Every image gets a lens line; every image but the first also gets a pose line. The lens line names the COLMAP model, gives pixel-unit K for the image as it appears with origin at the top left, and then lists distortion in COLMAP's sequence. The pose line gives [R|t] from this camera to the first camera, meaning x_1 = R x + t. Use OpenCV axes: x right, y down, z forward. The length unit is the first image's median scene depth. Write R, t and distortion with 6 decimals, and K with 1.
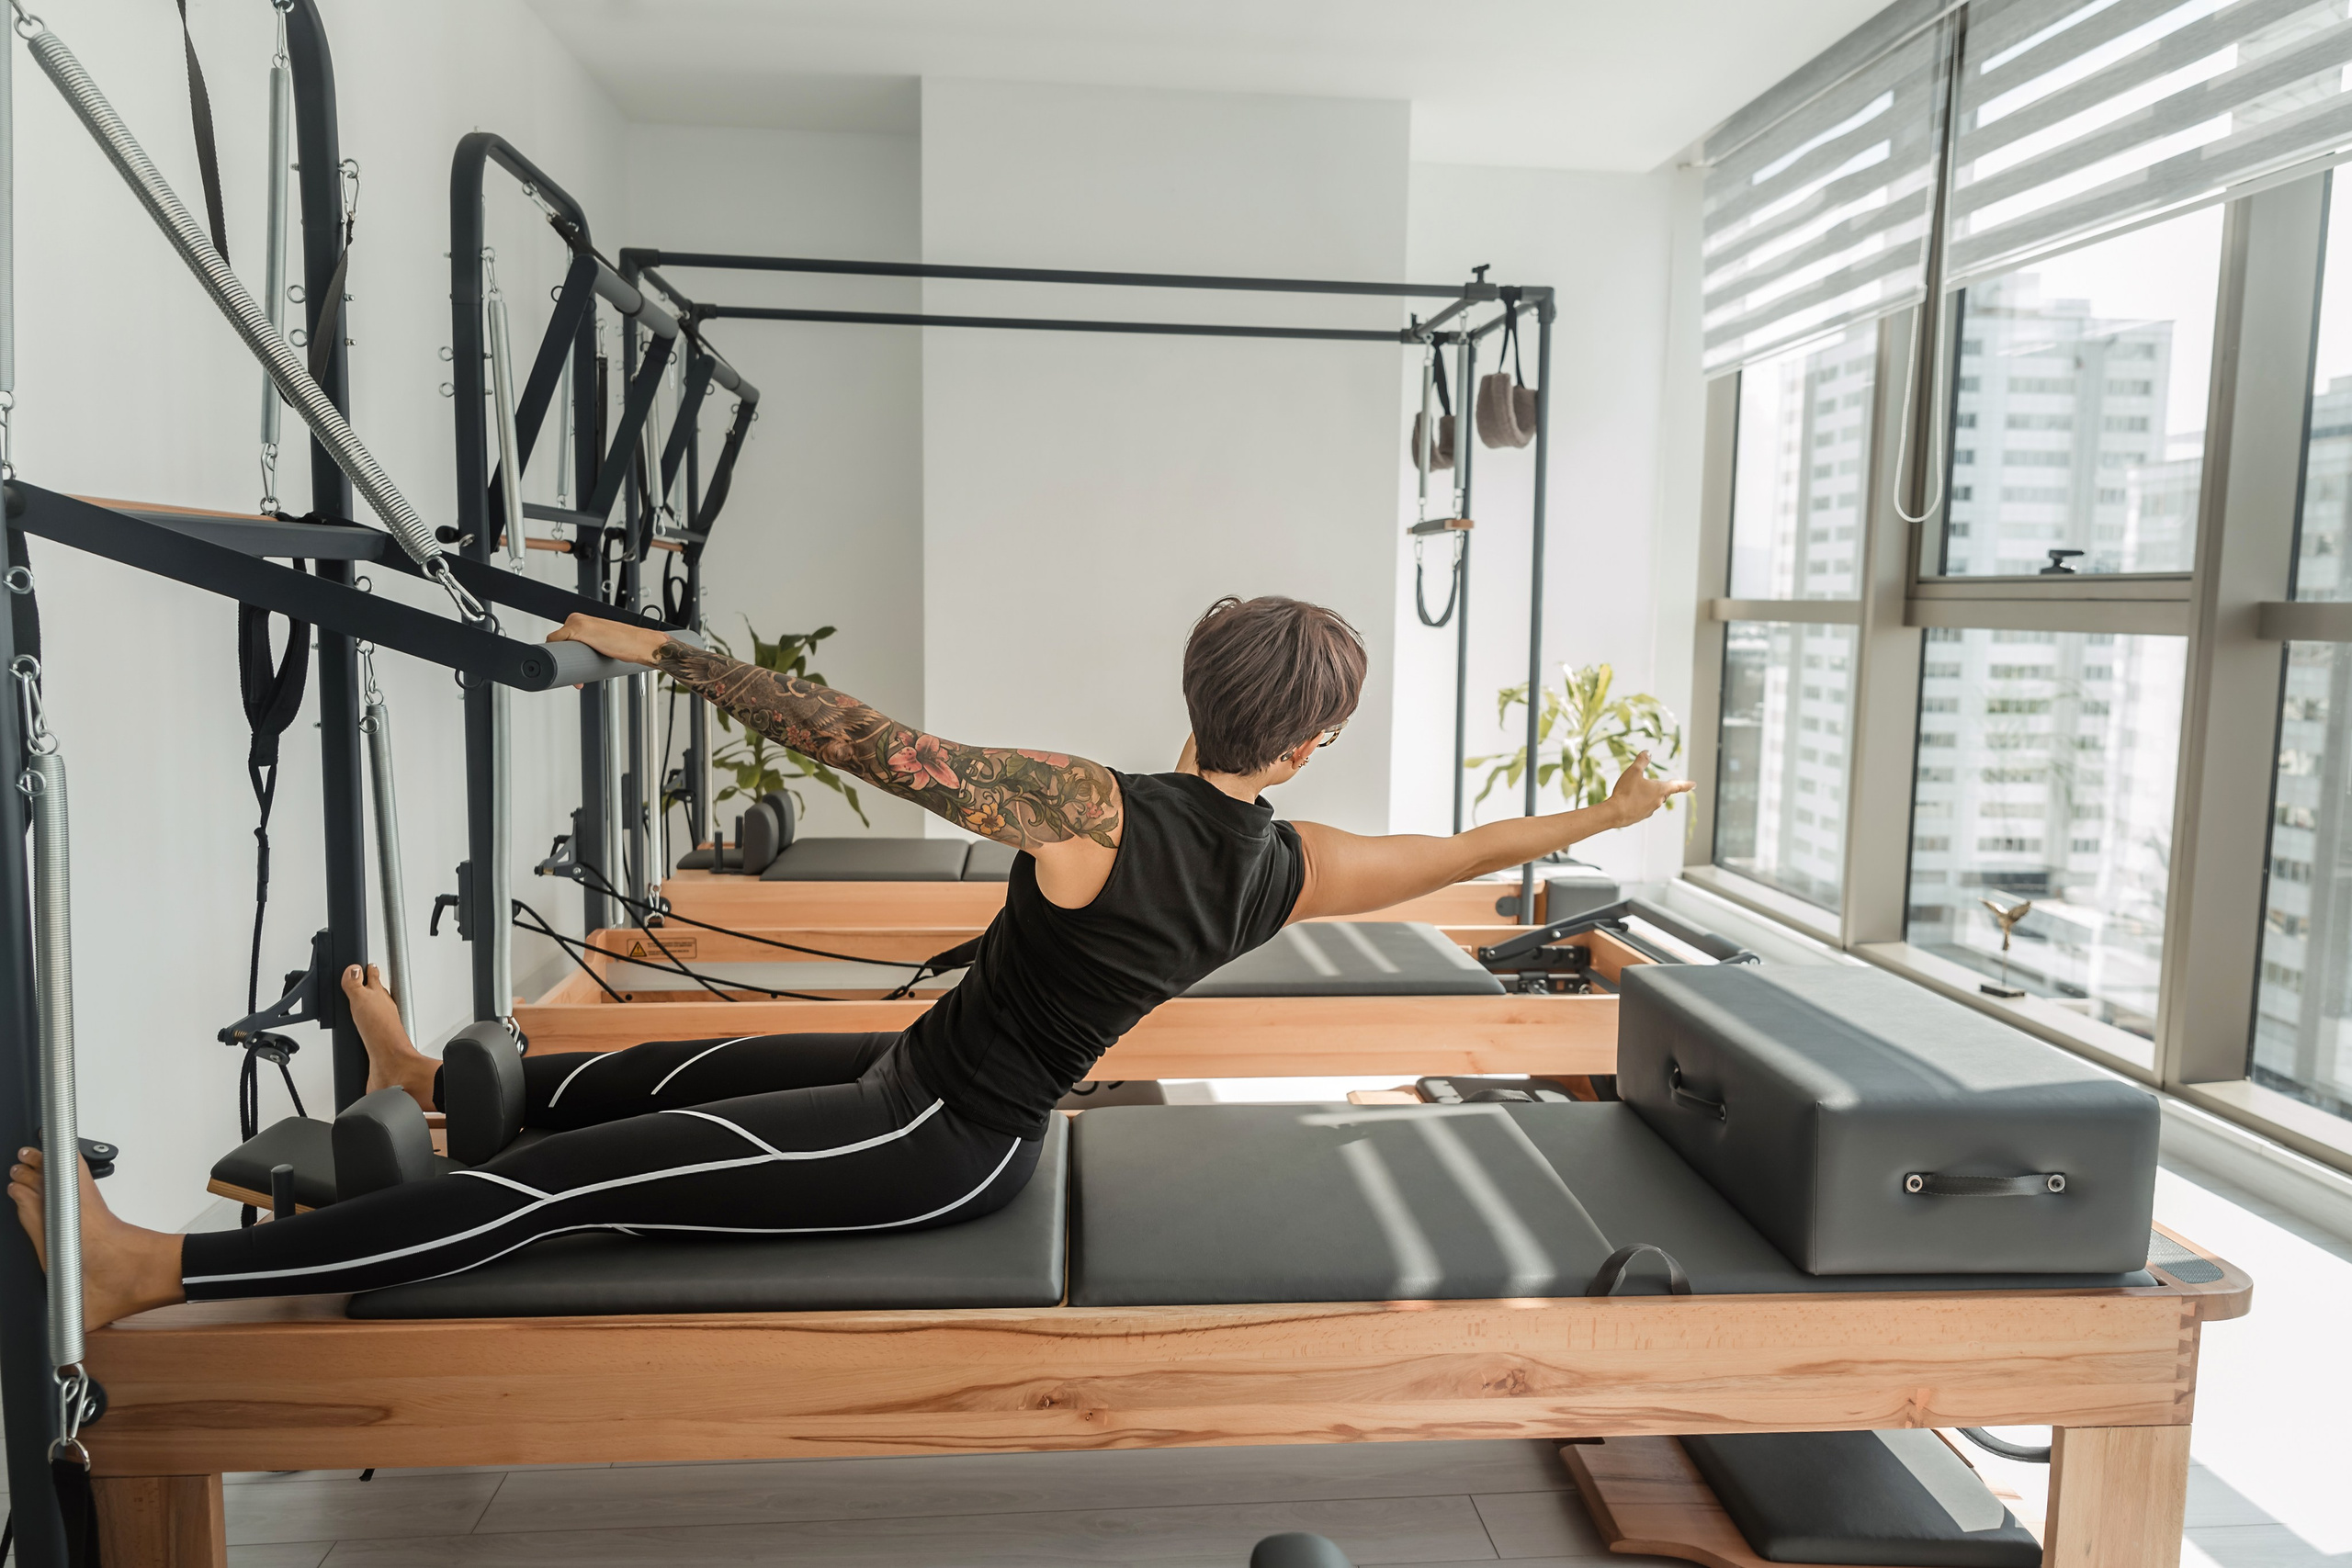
lens RADIAL K [[1616.7, 0, 1215.0], [0, 1616.7, 790.8], [0, 0, 1]] dist [0.001810, 0.000025]
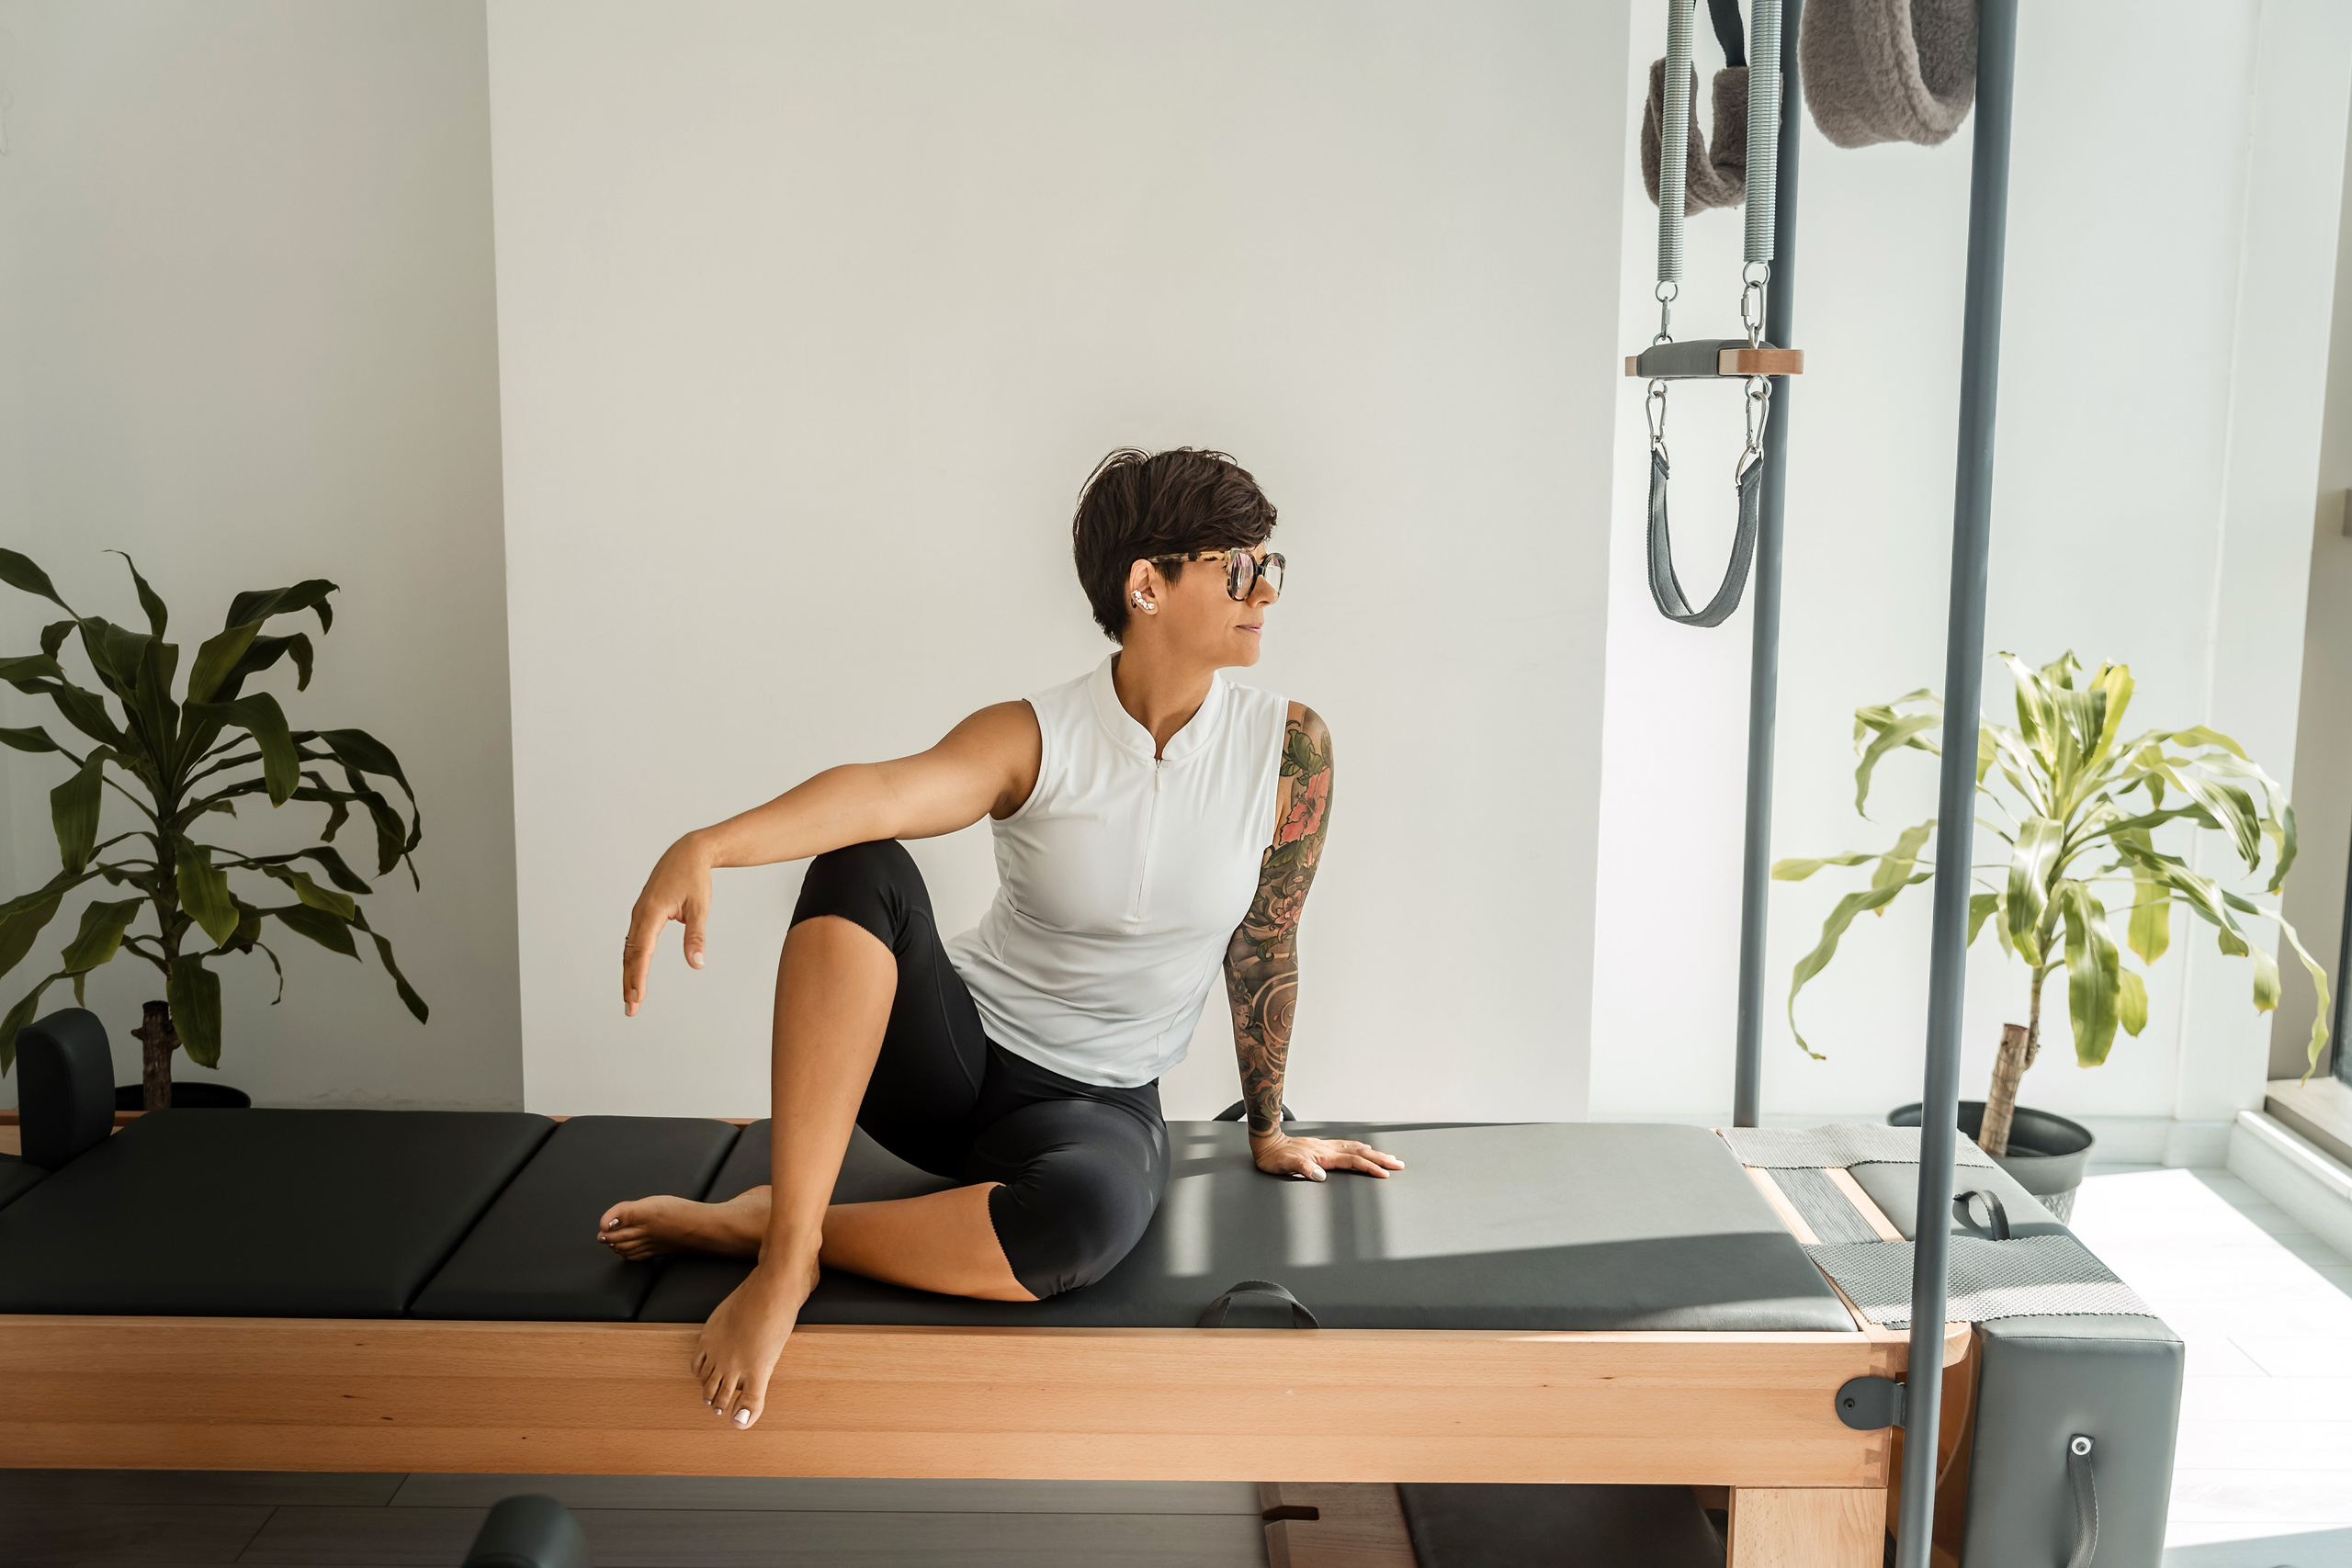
lens RADIAL K [[2406.1, 0, 1167.0], [0, 2406.1, 755.7], [0, 0, 1]] dist [-0.002455, -0.007325]
pose [[0.994951, 0.010537, -0.099811, 0.067903], [-0.006902, 0.999303, 0.036694, -0.087830], [0.100128, -0.035820, 0.994330, 0.408762]]
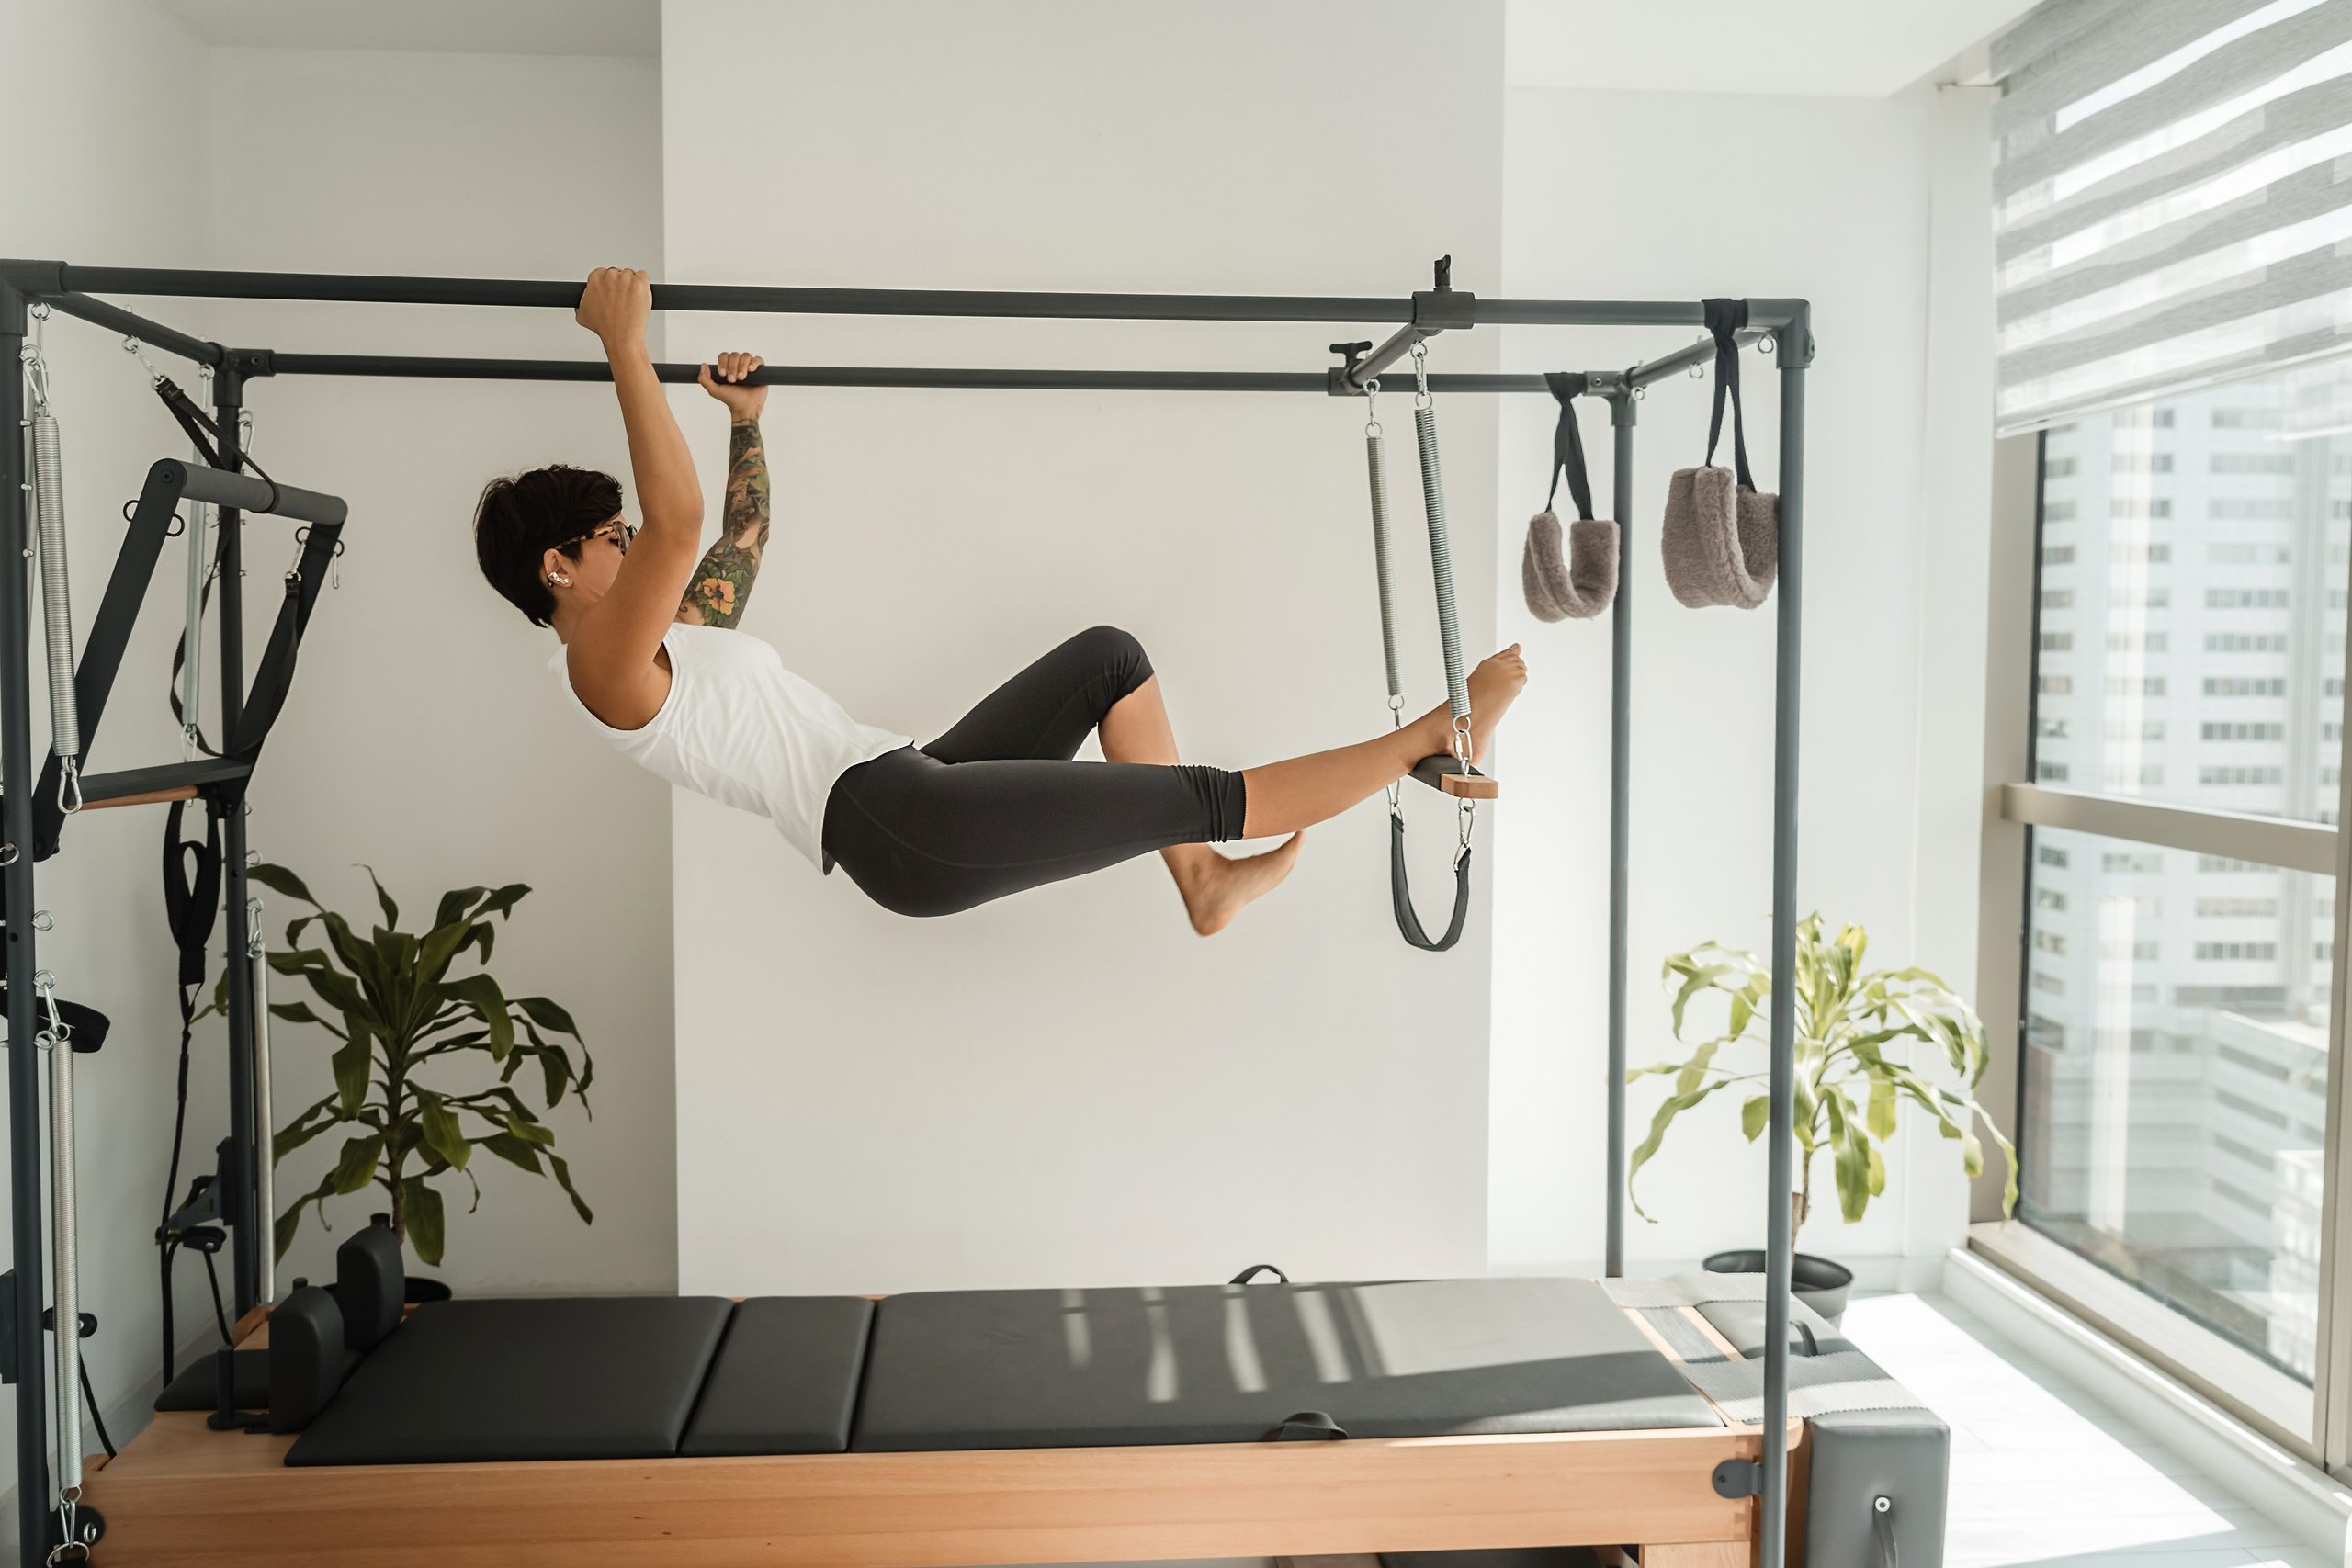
lens RADIAL K [[1999.3, 0, 1176.0], [0, 1999.3, 784.0], [0, 0, 1]] dist [-0.006569, 0.006600]
pose [[0.999648, -0.010598, -0.024303, 0.018012], [0.009392, 0.998743, -0.049234, -0.111593], [0.024794, 0.048988, 0.998492, 0.319259]]
